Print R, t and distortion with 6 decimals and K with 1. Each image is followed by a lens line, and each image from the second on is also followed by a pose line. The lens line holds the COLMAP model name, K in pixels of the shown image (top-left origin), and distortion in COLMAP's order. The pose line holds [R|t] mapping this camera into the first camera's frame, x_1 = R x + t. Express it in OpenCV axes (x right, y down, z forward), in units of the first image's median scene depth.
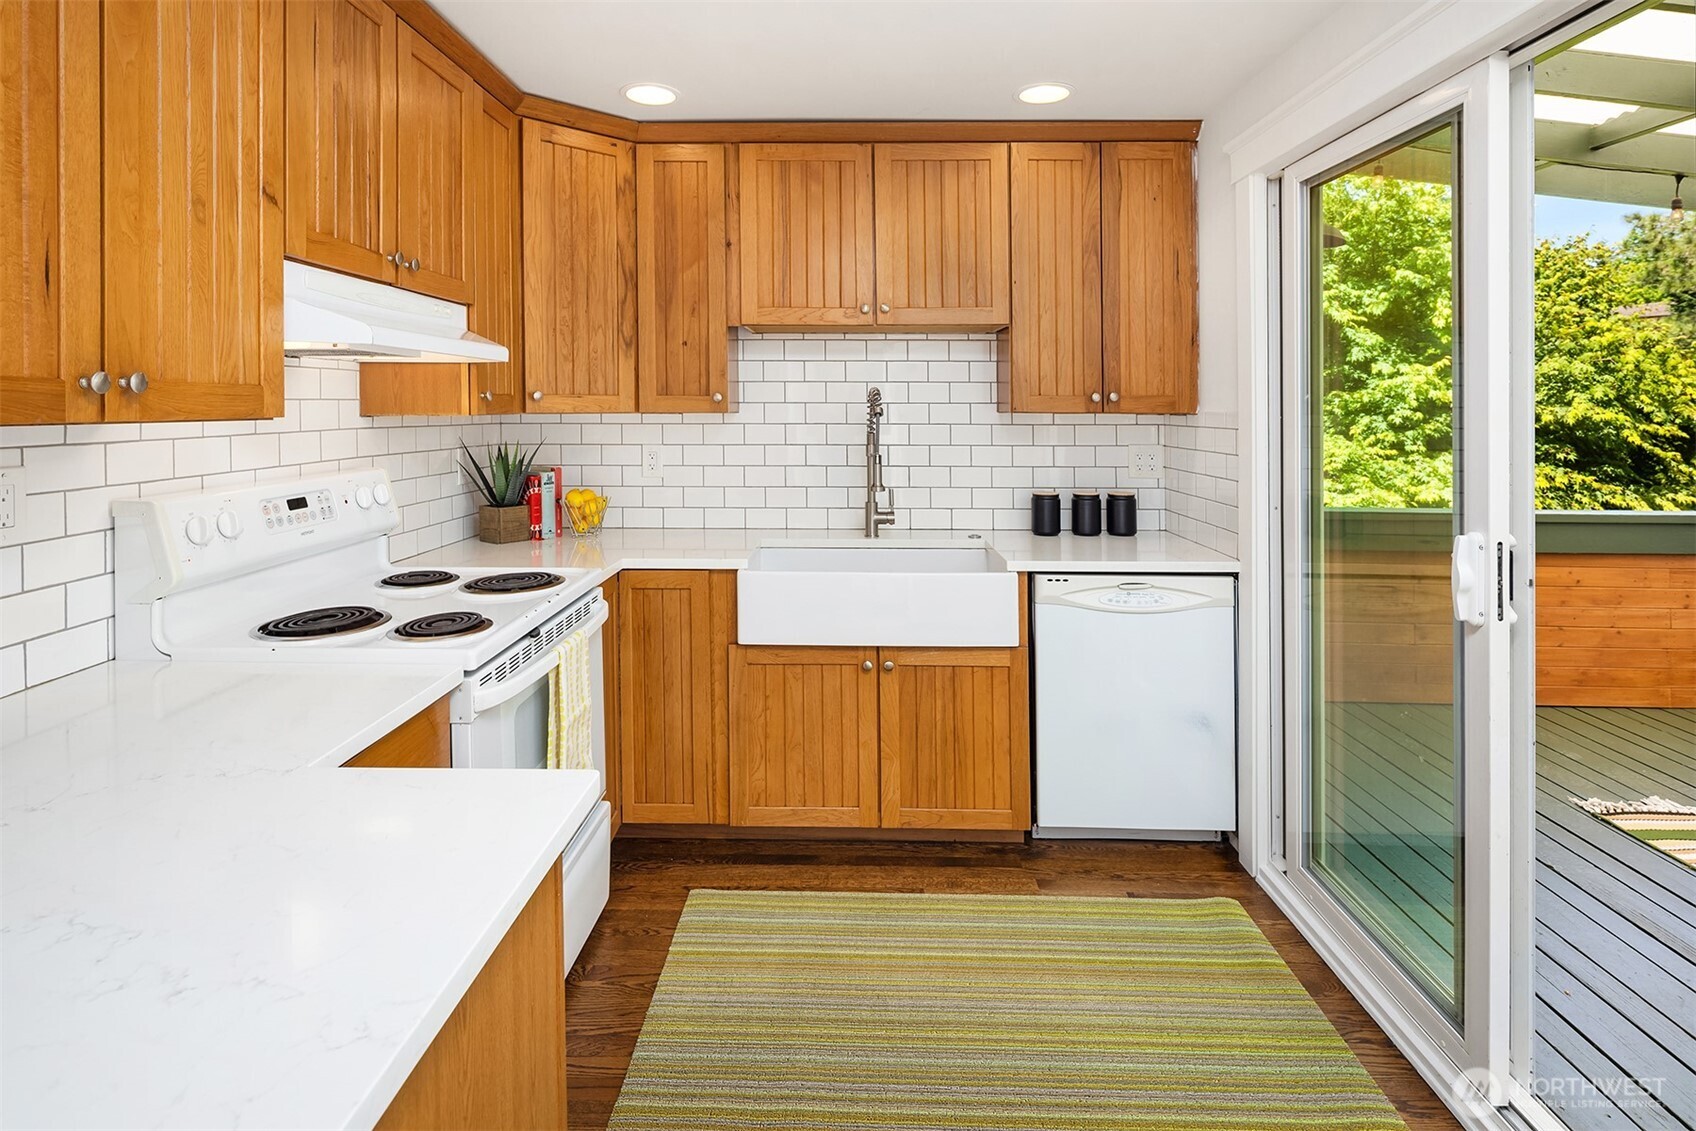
lens RADIAL K [[868.9, 0, 844.5], [0, 868.9, 397.1], [0, 0, 1]] dist [0.000317, -0.001317]
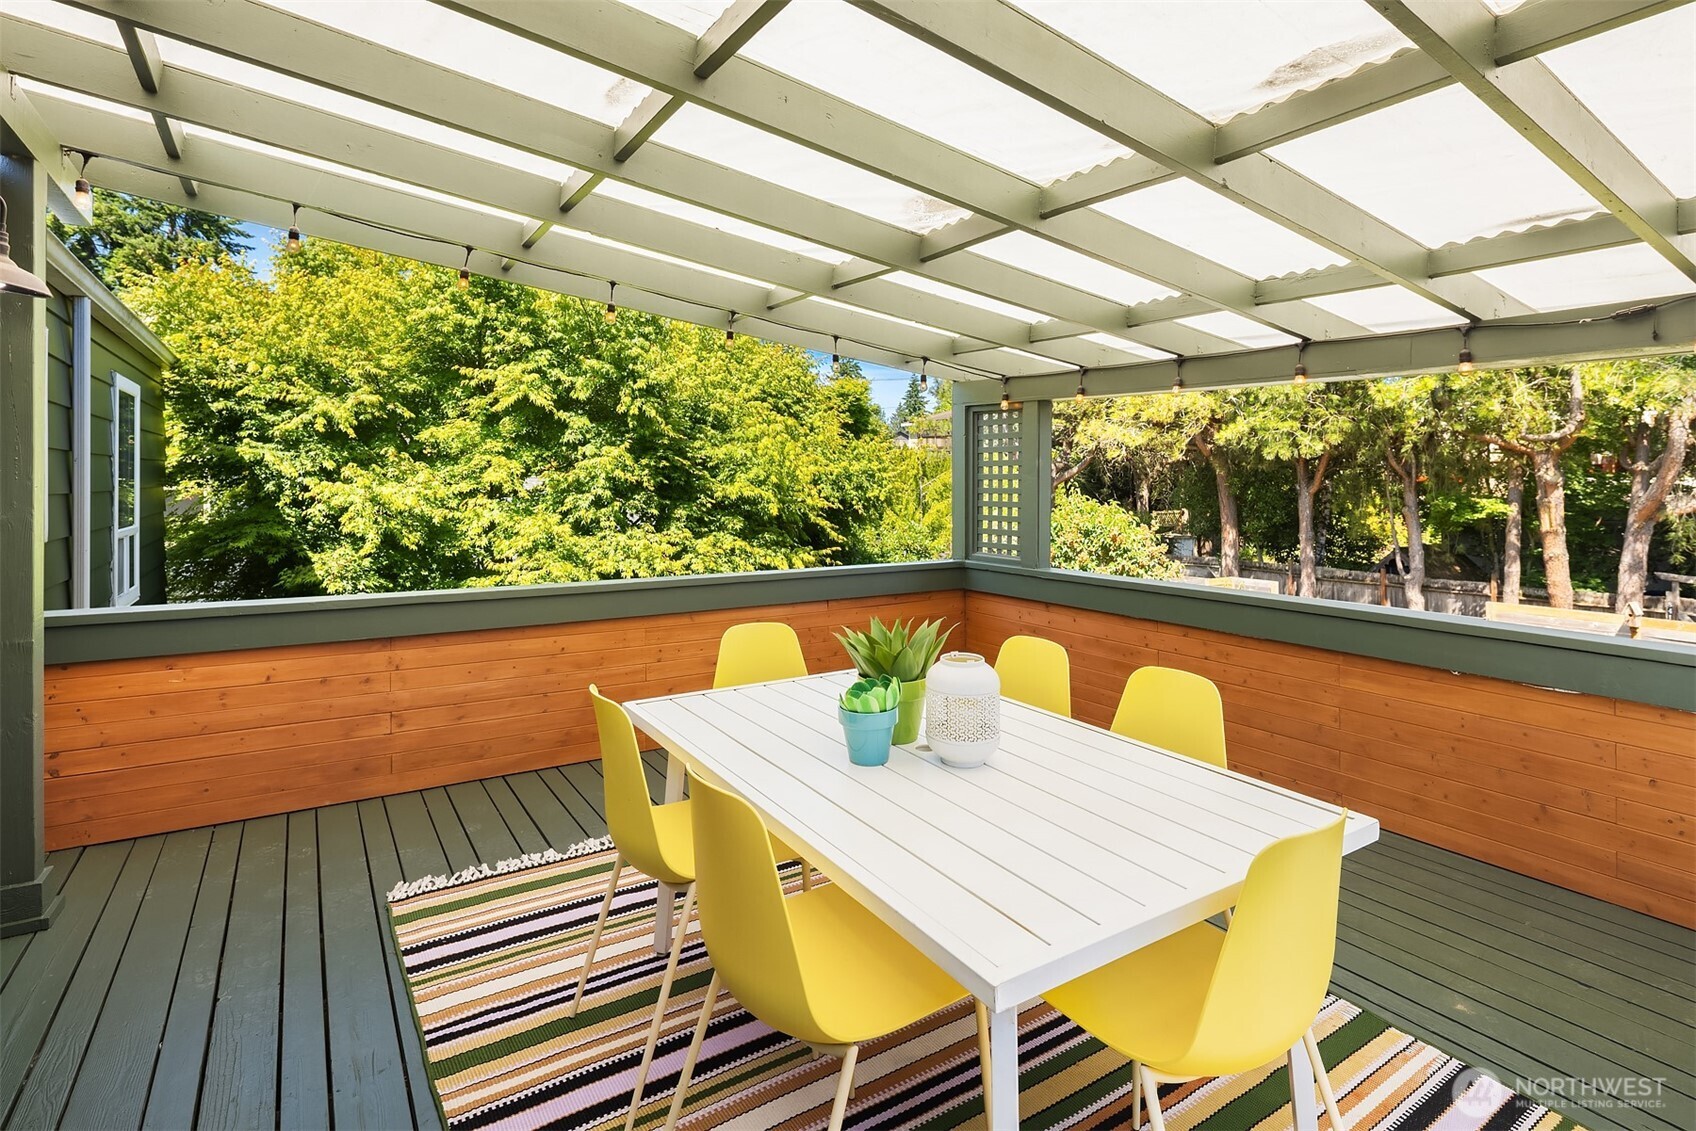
lens RADIAL K [[826.3, 0, 848.0], [0, 826.3, 483.1], [0, 0, 1]] dist [-0.002244, -0.000569]
pose [[0.829045, -0.003856, 0.559169, 0.795304], [-0.000784, 0.999967, 0.008058, -0.002243], [-0.559182, -0.007118, 0.829015, -0.060958]]
